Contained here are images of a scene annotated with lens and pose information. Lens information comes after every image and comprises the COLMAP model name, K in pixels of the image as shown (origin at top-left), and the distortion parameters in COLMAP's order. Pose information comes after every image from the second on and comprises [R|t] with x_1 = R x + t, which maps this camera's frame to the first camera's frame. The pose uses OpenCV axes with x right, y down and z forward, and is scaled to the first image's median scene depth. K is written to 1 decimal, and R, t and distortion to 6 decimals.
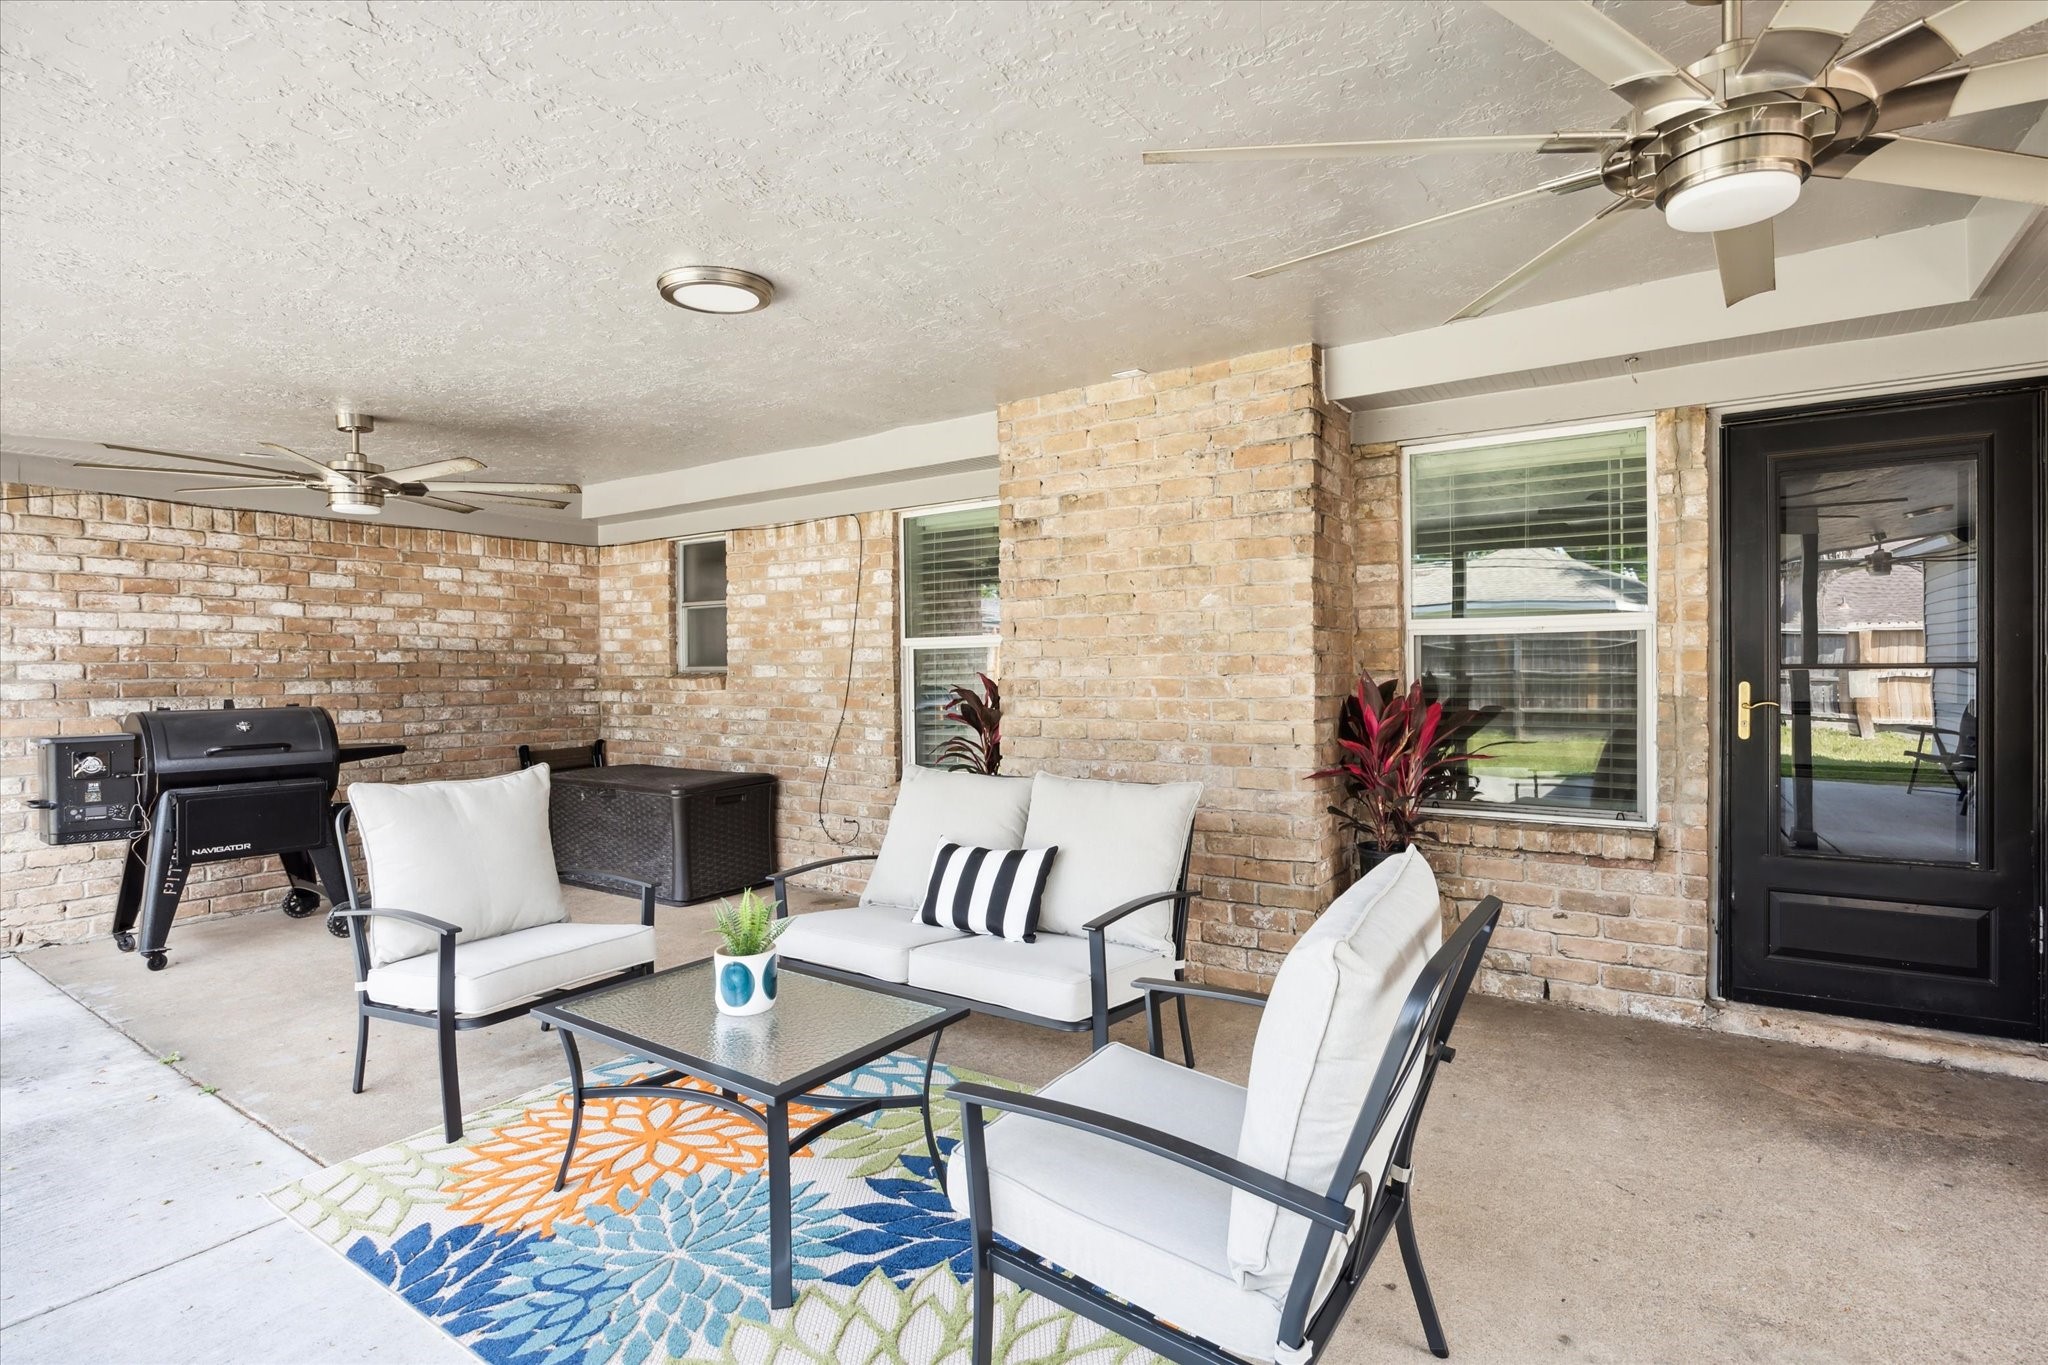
lens RADIAL K [[989.6, 0, 1025.6], [0, 989.6, 675.4], [0, 0, 1]] dist [-0.001488, -0.000016]
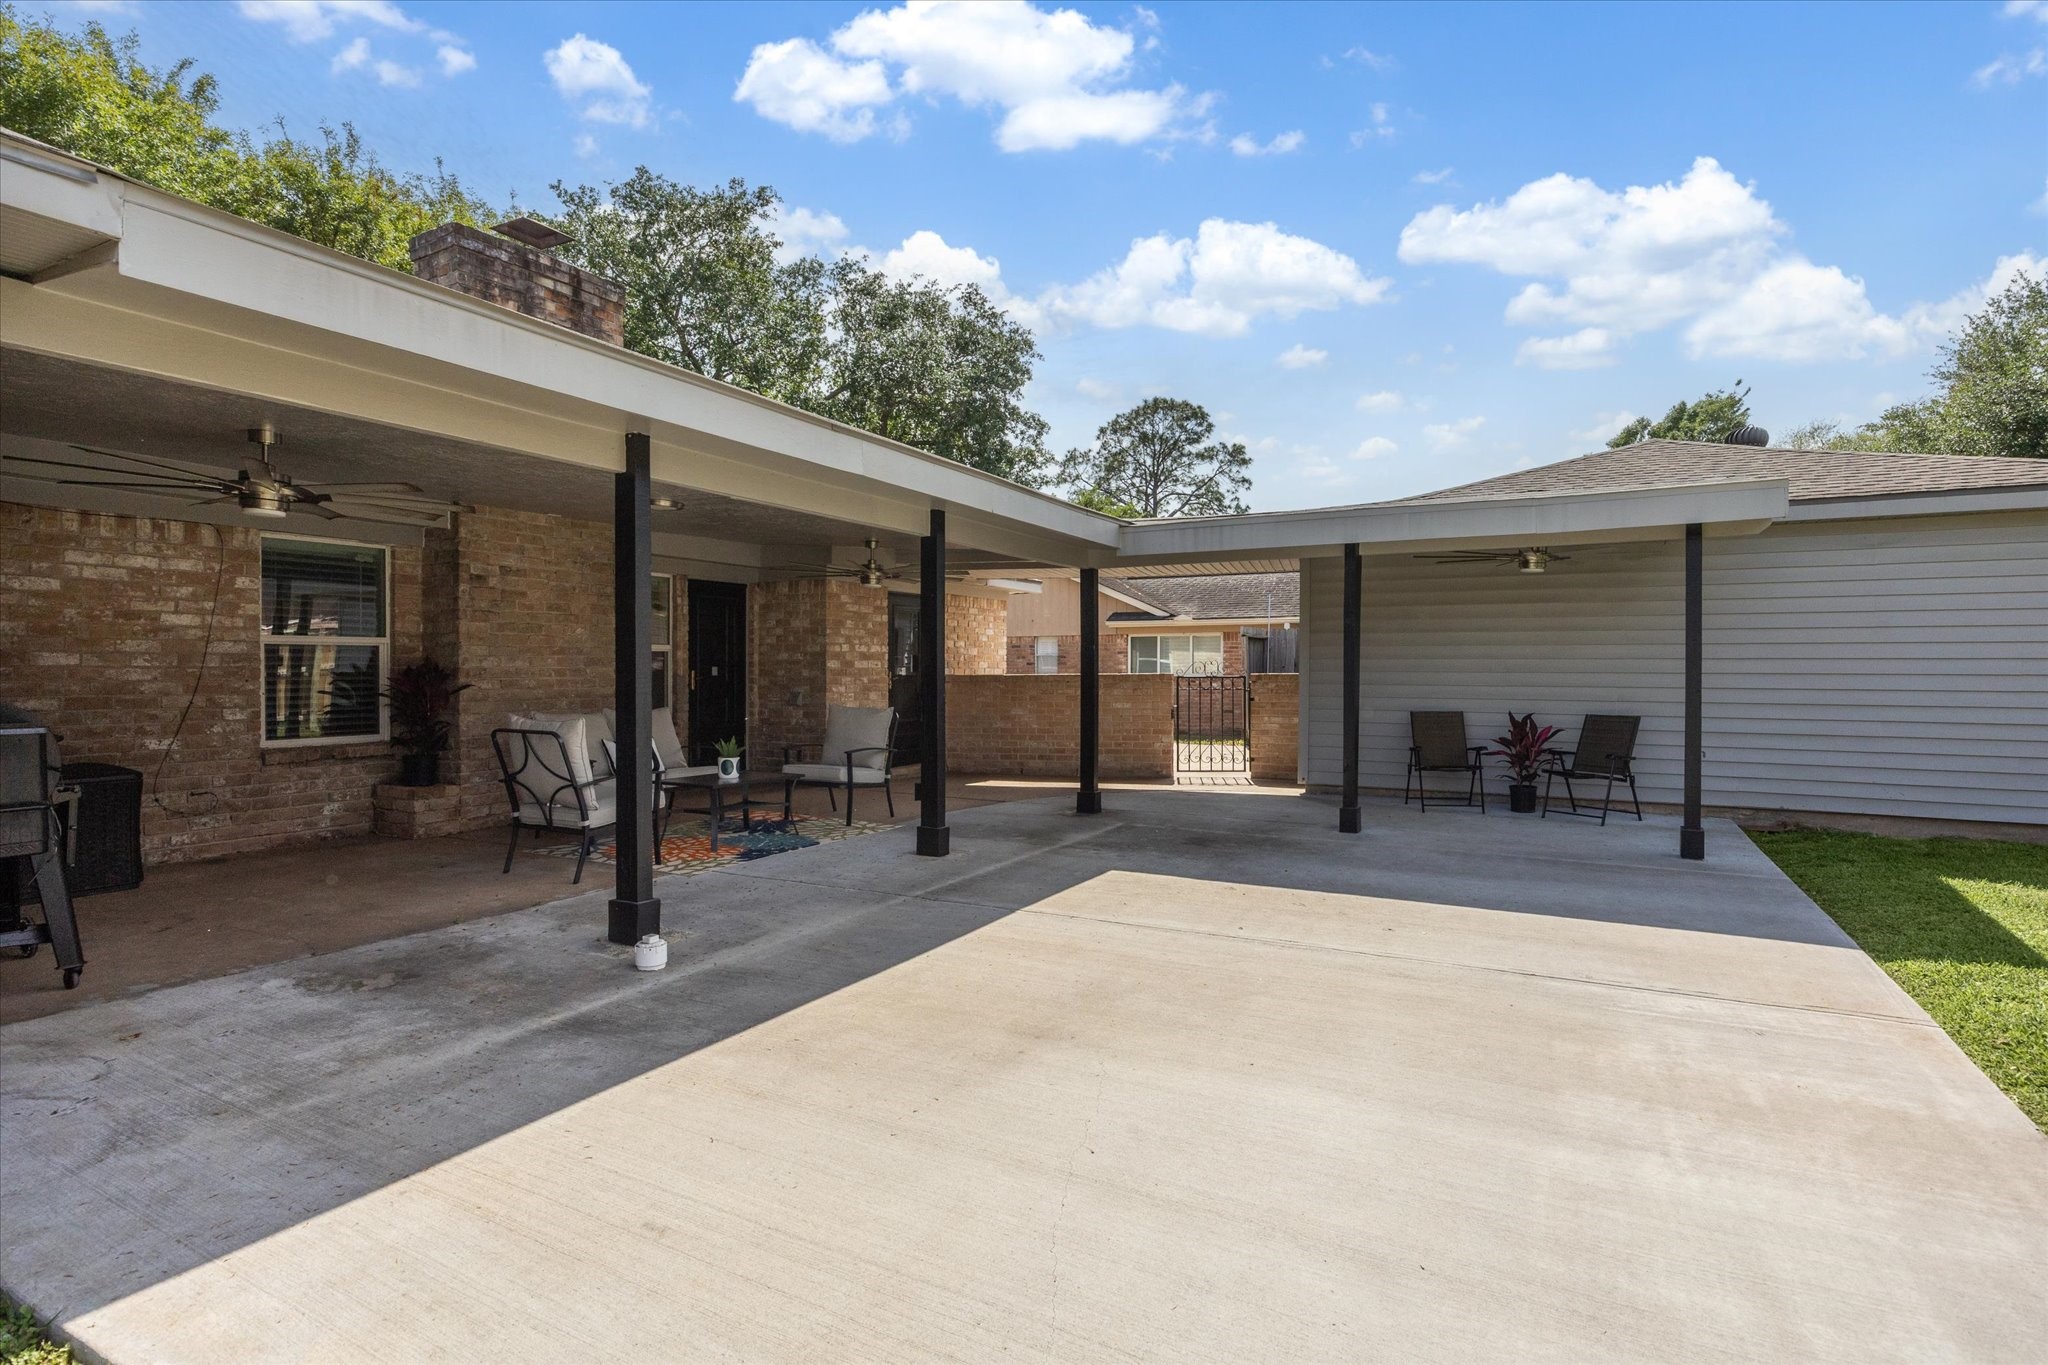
lens RADIAL K [[989.6, 0, 1025.6], [0, 989.6, 675.4], [0, 0, 1]] dist [-0.001488, -0.000016]
pose [[-0.094641, -0.010849, 0.995452, -1.415735], [-0.009725, 0.999903, 0.009973, -0.007894], [-0.995464, -0.008737, -0.094737, 0.169366]]
